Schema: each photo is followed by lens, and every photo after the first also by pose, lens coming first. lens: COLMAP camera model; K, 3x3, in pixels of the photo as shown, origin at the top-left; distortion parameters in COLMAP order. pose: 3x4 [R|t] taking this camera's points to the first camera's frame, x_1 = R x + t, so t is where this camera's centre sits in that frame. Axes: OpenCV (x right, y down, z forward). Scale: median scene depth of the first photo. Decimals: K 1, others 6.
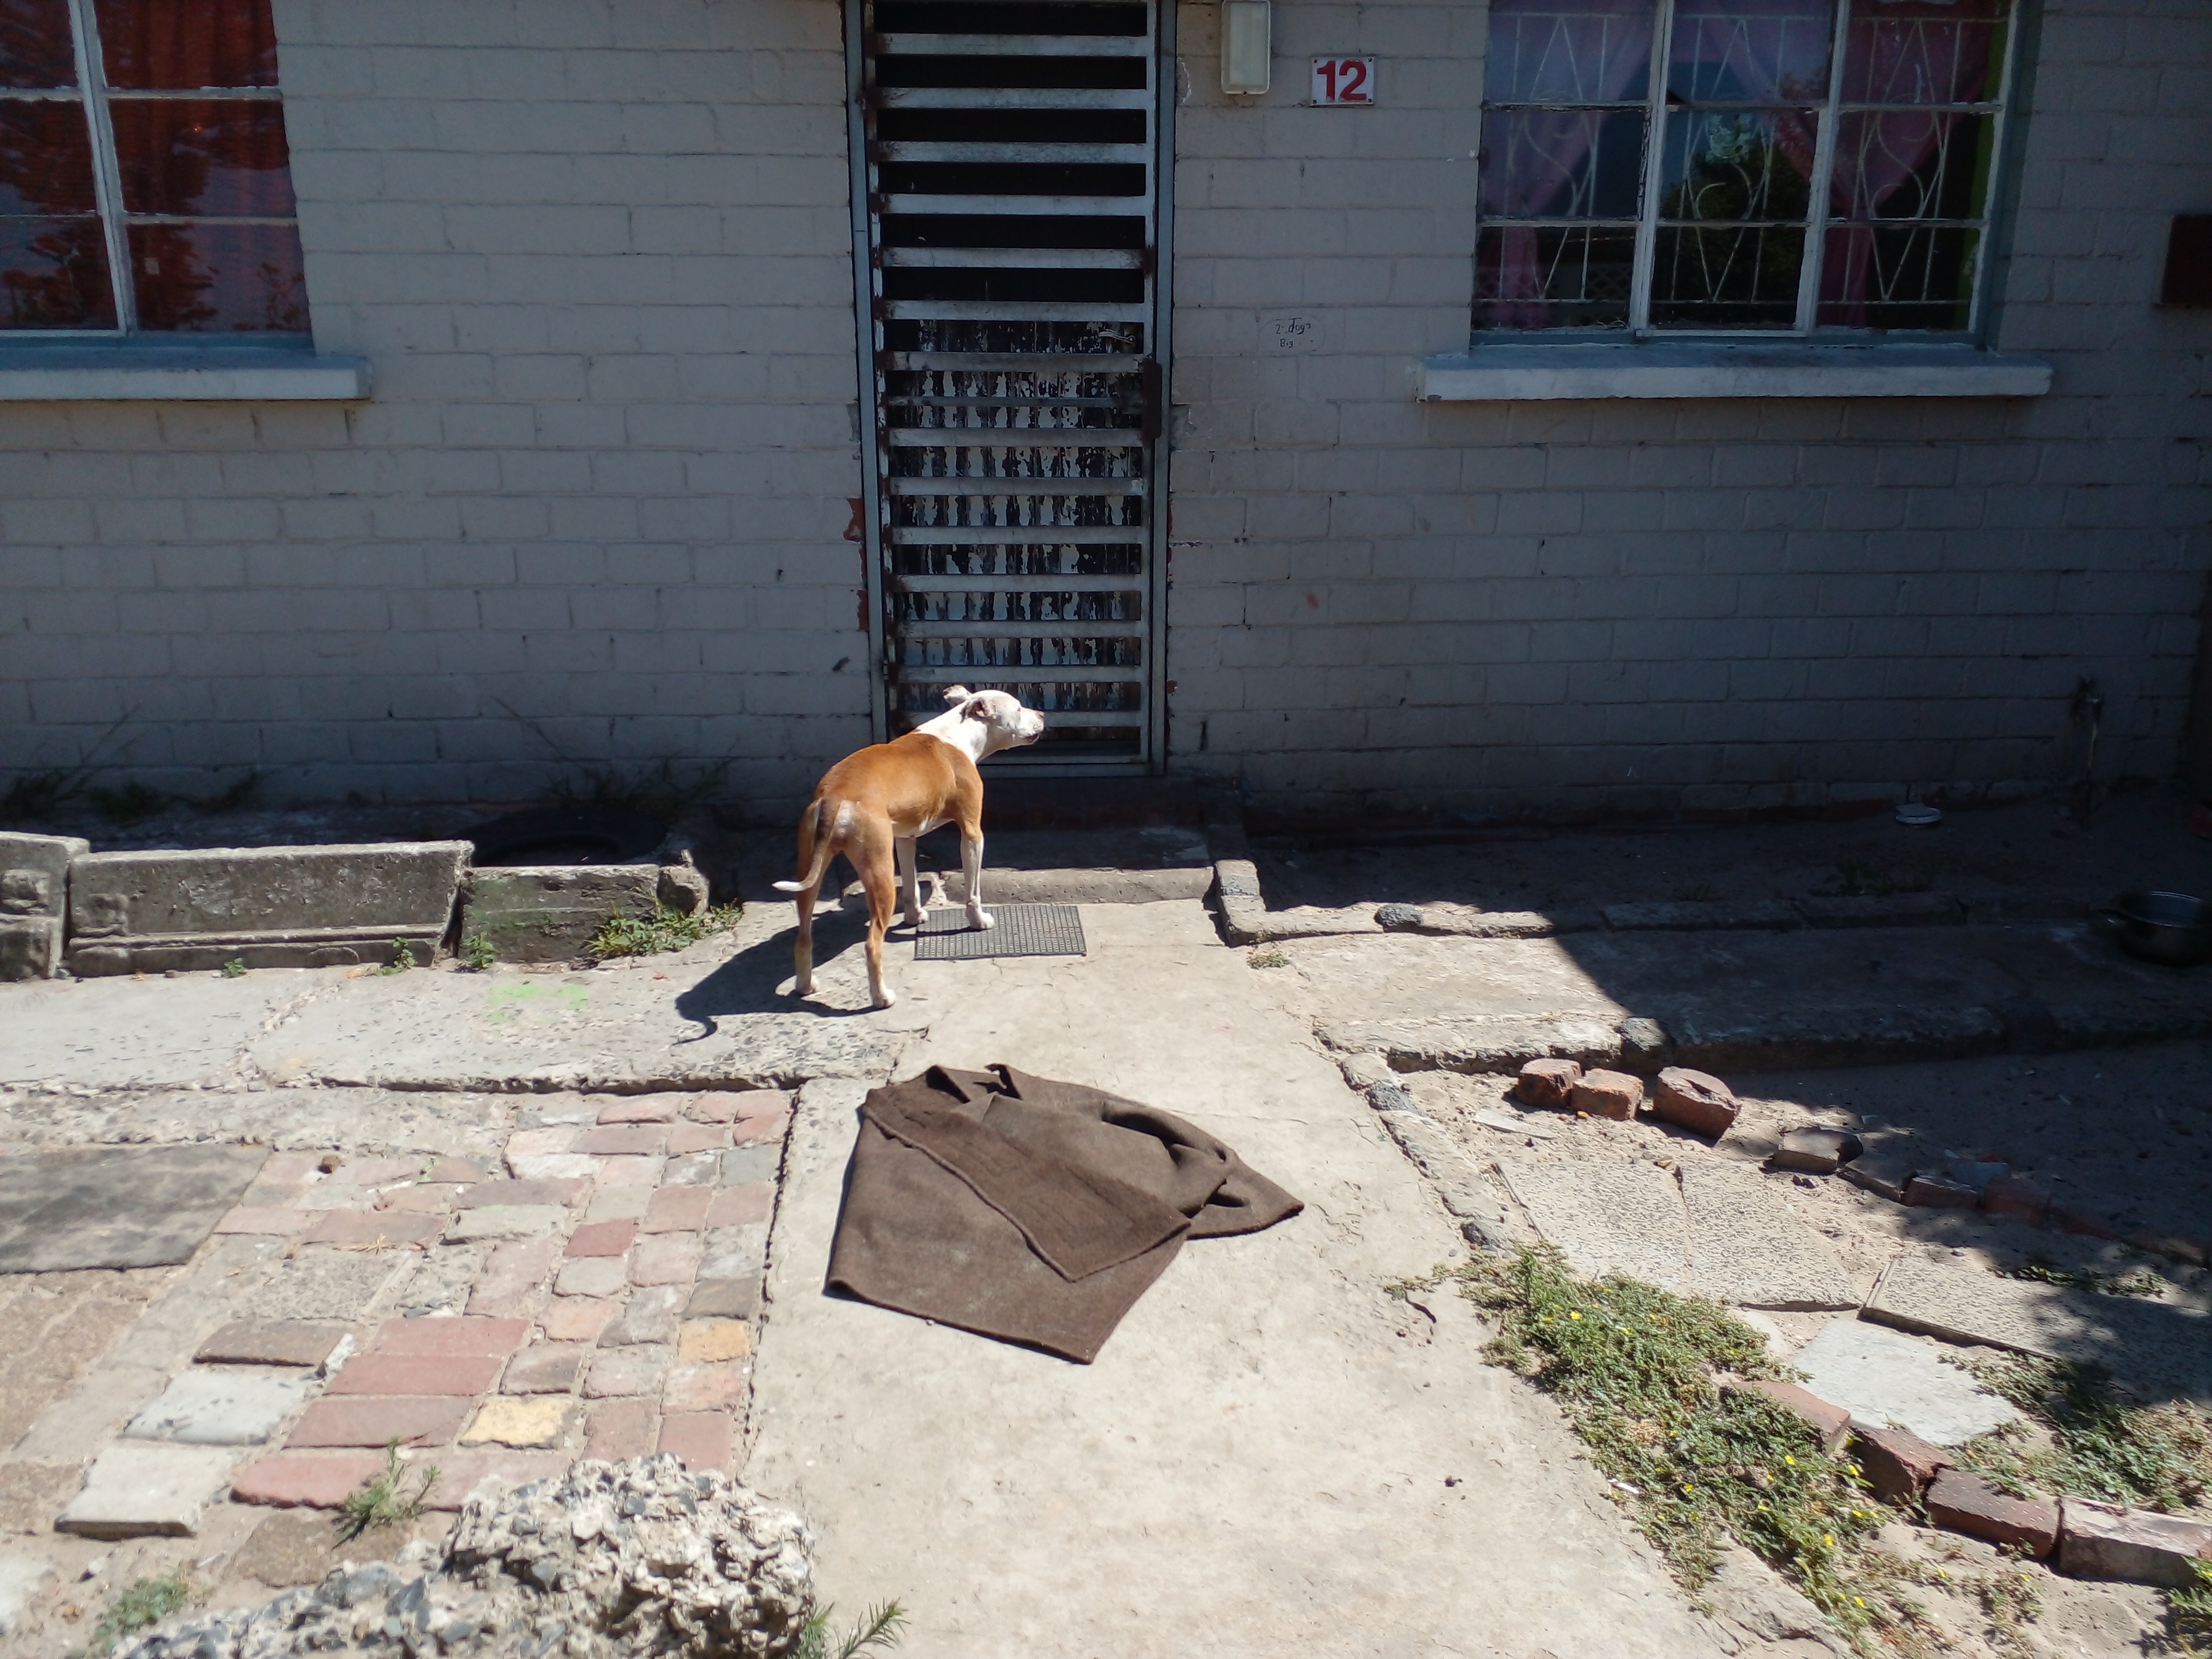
lens RADIAL K [[1759.5, 0, 1104.7], [0, 1759.5, 841.8], [0, 0, 1]] dist [0.042282, -0.064216]
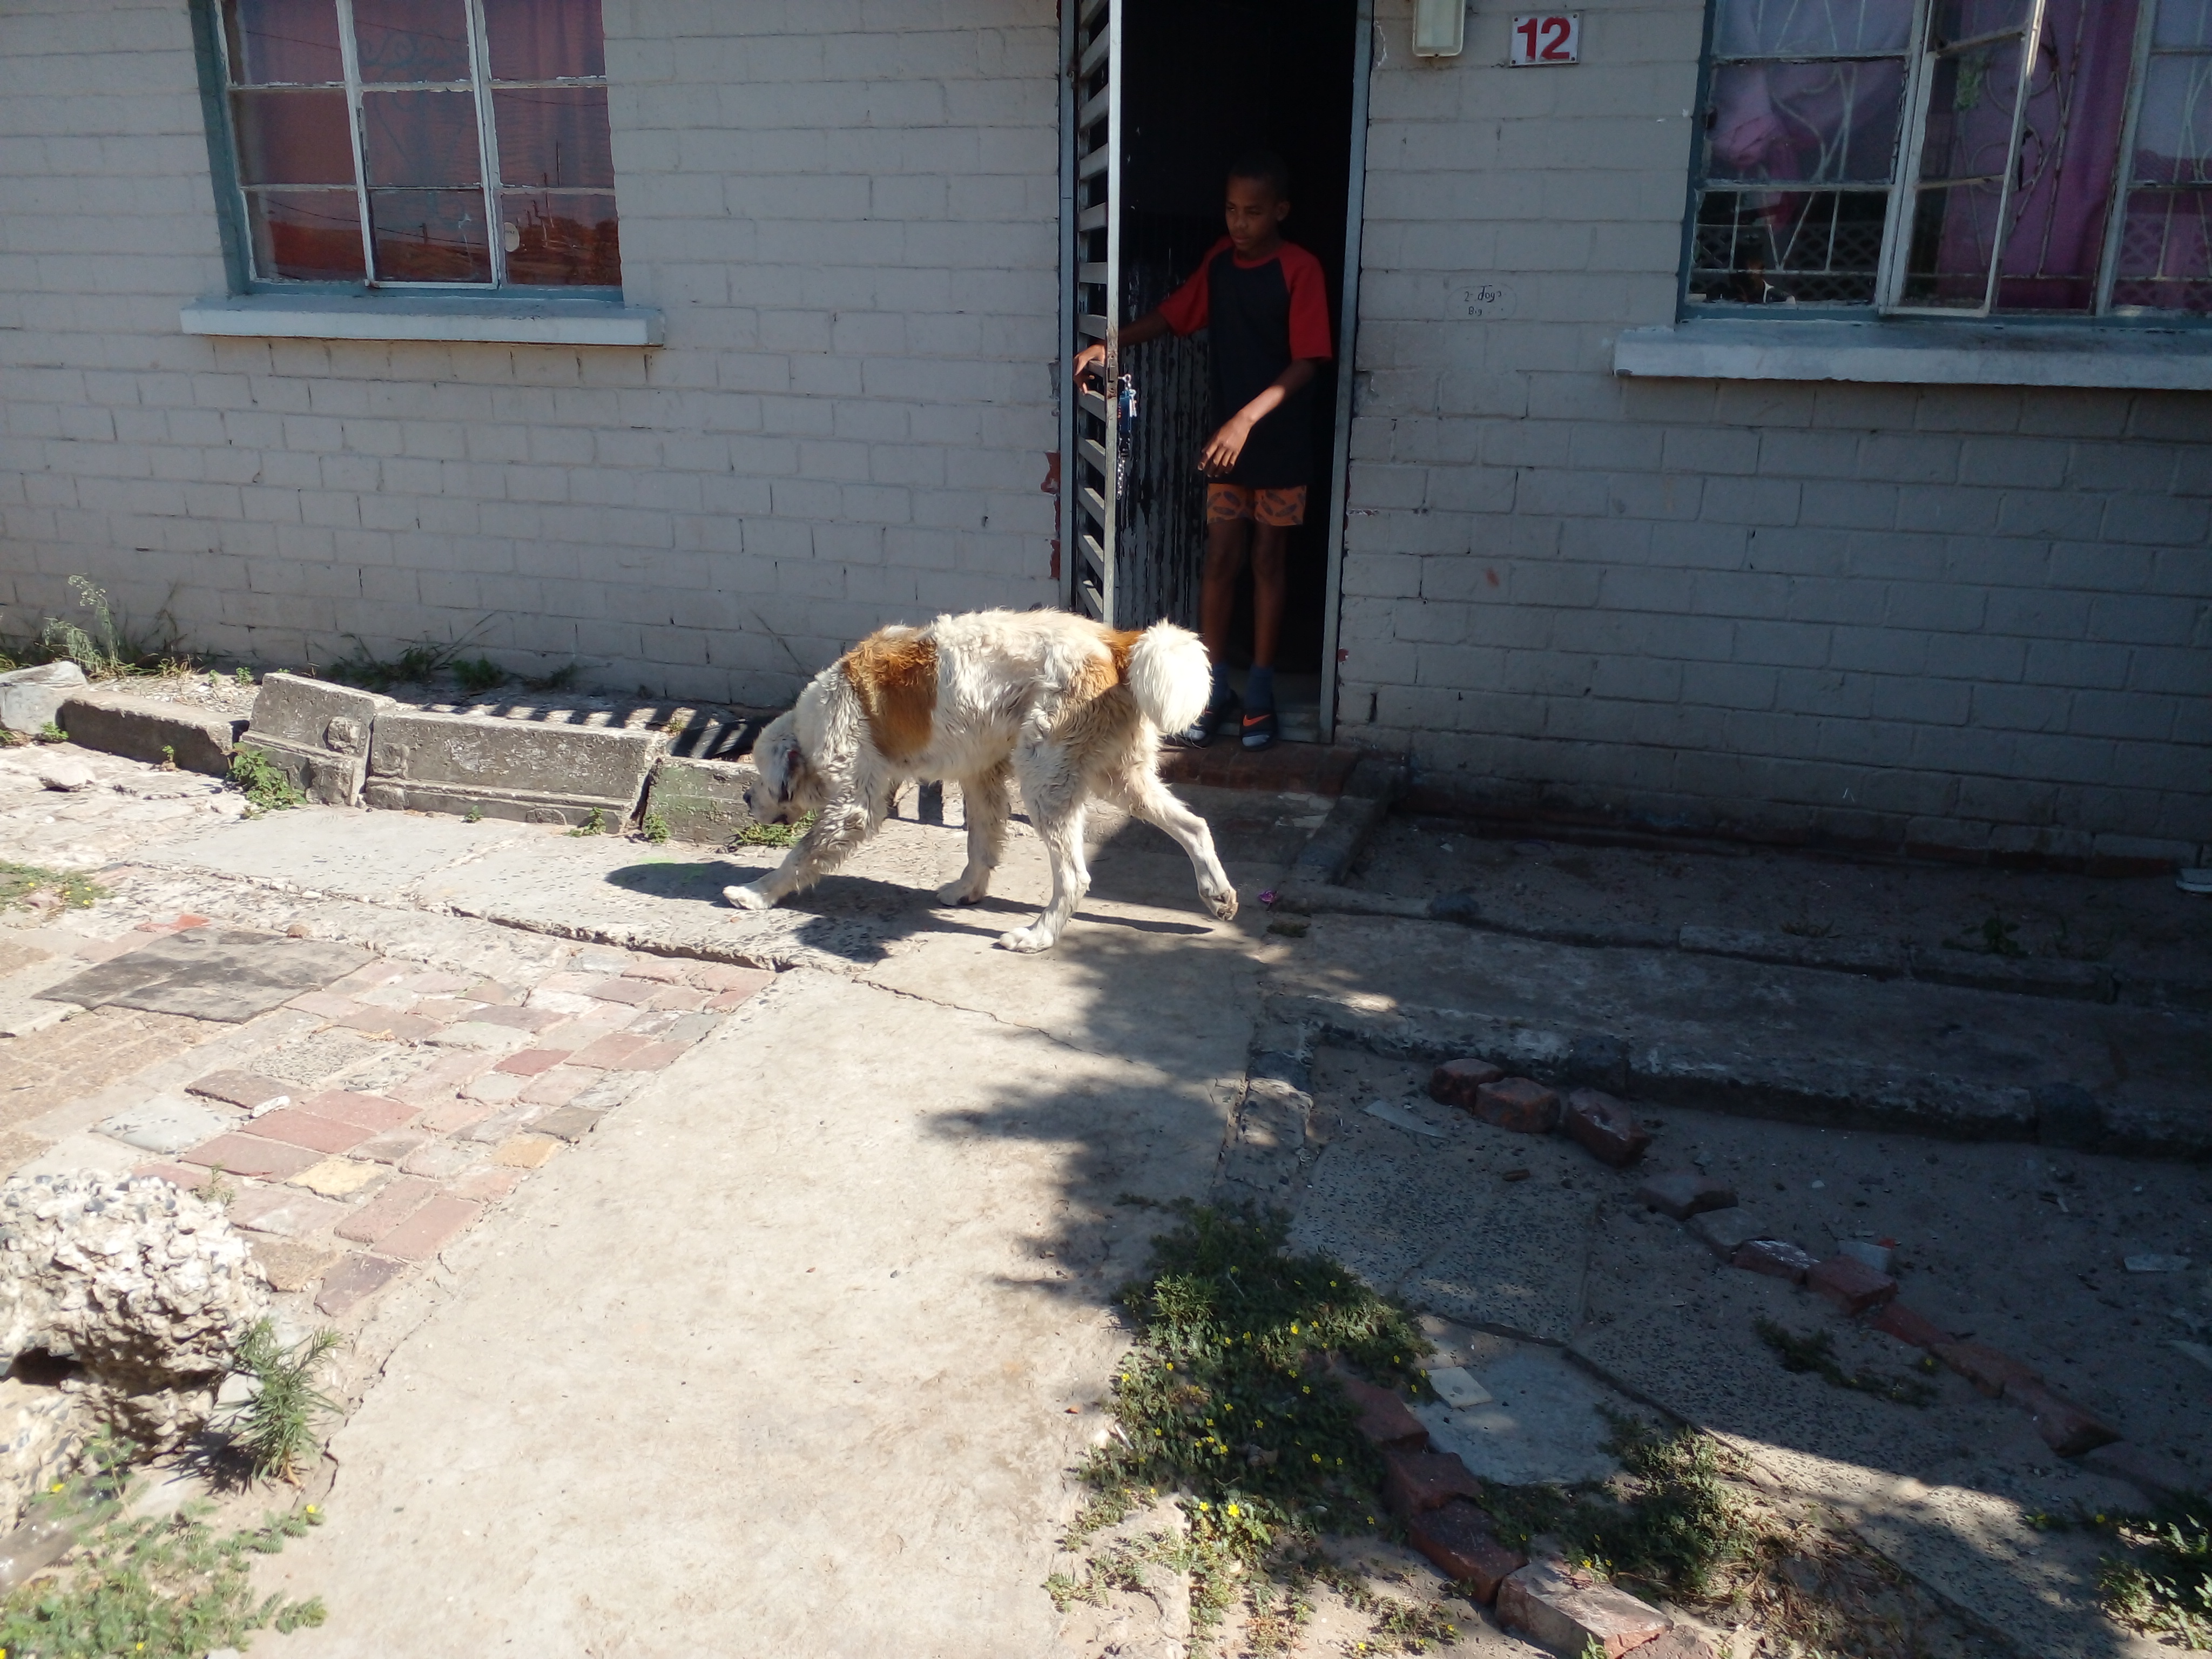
lens RADIAL K [[1759.5, 0, 1091.3], [0, 1759.5, 845.3], [0, 0, 1]] dist [0.042282, -0.064216]
pose [[0.929548, 0.123642, -0.347351, 0.283641], [-0.115519, 0.992327, 0.044082, -0.009346], [0.350136, -0.000851, 0.936698, 0.013533]]
